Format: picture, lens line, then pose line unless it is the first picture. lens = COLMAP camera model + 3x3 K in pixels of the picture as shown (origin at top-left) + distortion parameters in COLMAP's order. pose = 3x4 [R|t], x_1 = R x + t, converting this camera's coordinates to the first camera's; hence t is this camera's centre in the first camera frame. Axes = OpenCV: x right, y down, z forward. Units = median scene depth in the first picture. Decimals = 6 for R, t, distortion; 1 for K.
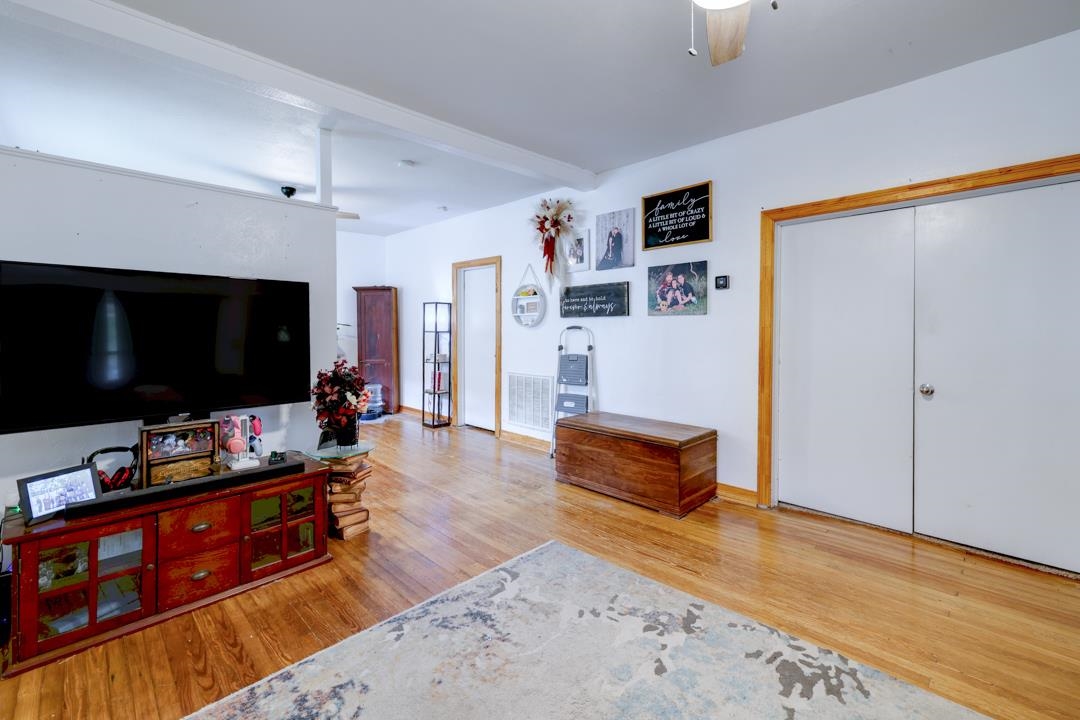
lens RADIAL K [[462.8, 0, 539.1], [0, 462.8, 330.1], [0, 0, 1]] dist [0.000137, -0.000858]
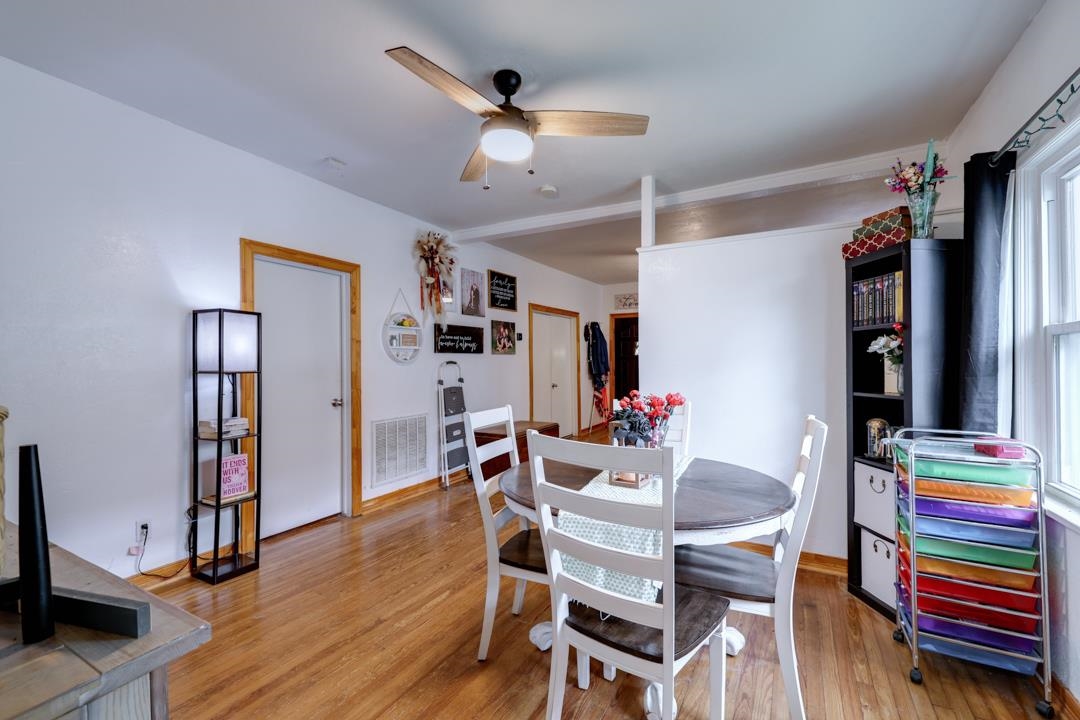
lens RADIAL K [[462.8, 0, 539.0], [0, 462.8, 362.6], [0, 0, 1]] dist [0.000137, -0.000858]
pose [[-0.284544, 0.001065, 0.958662, -1.169544], [0.008717, 0.999961, 0.001476, -0.005517], [-0.958623, 0.008777, -0.284542, 1.265653]]
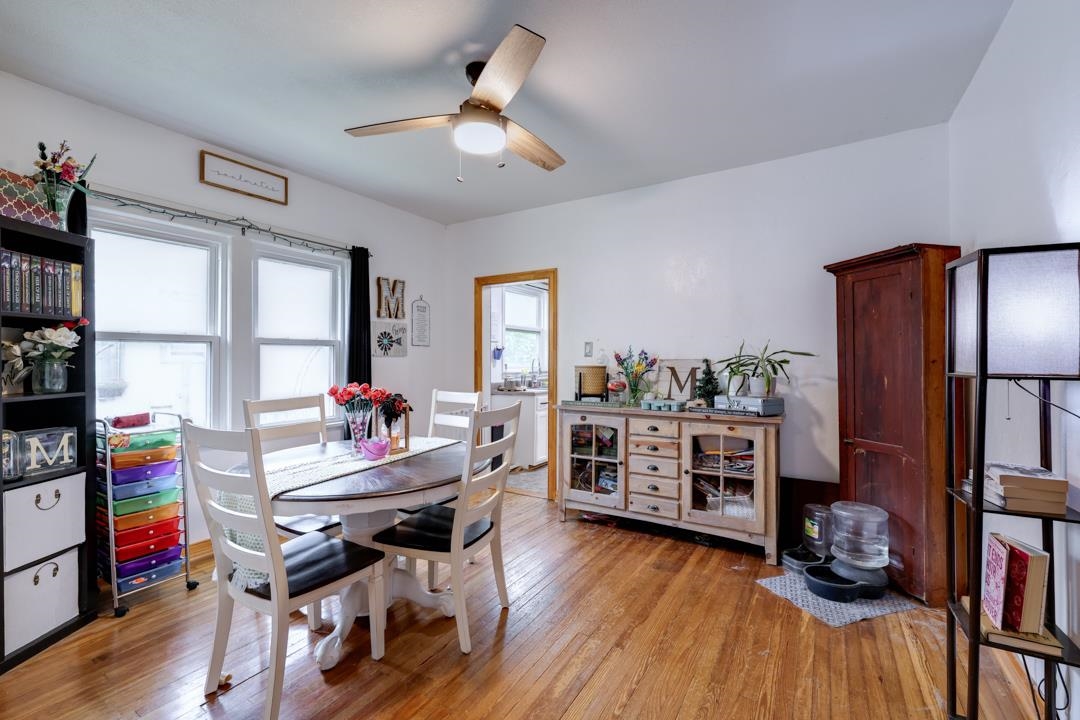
lens RADIAL K [[462.8, 0, 540.6], [0, 462.8, 359.8], [0, 0, 1]] dist [0.000137, -0.000858]
pose [[0.246771, 0.002242, -0.969071, -0.078521], [-0.008756, 0.999962, 0.000084, -0.004351], [0.969034, 0.008464, 0.246781, 1.077930]]
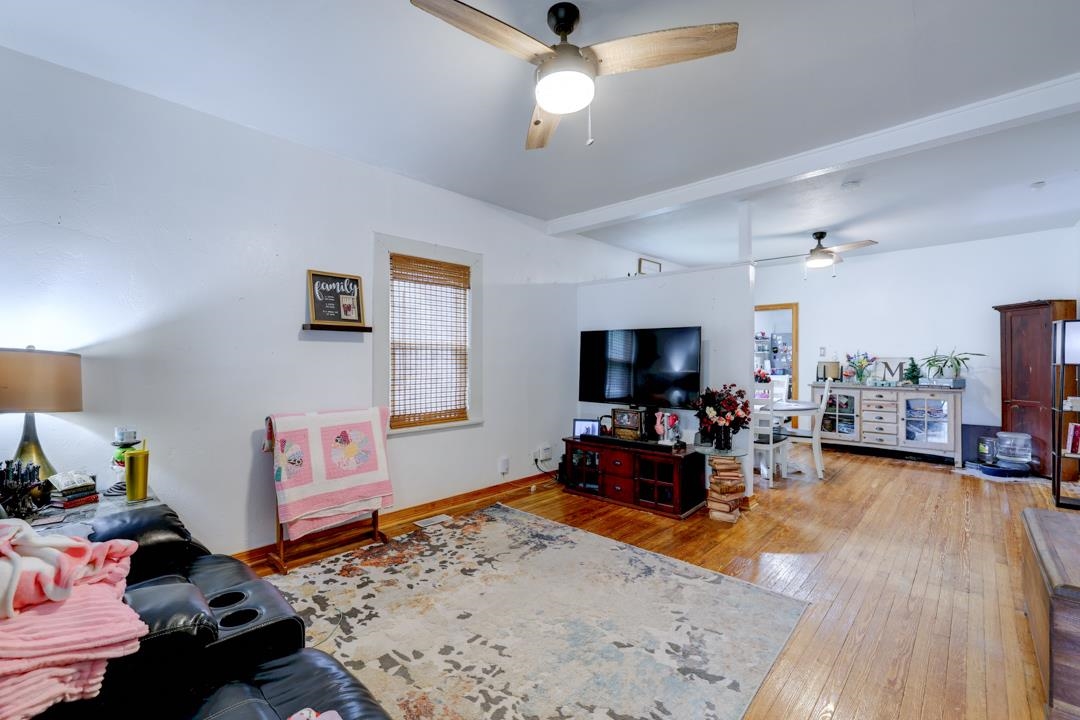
lens RADIAL K [[462.8, 0, 537.7], [0, 462.8, 361.8], [0, 0, 1]] dist [0.000137, -0.000858]
pose [[0.042647, 0.012386, -0.999013, 0.614611], [-0.004386, 0.999916, 0.012210, -0.007467], [0.999081, 0.003861, 0.042698, 0.310491]]
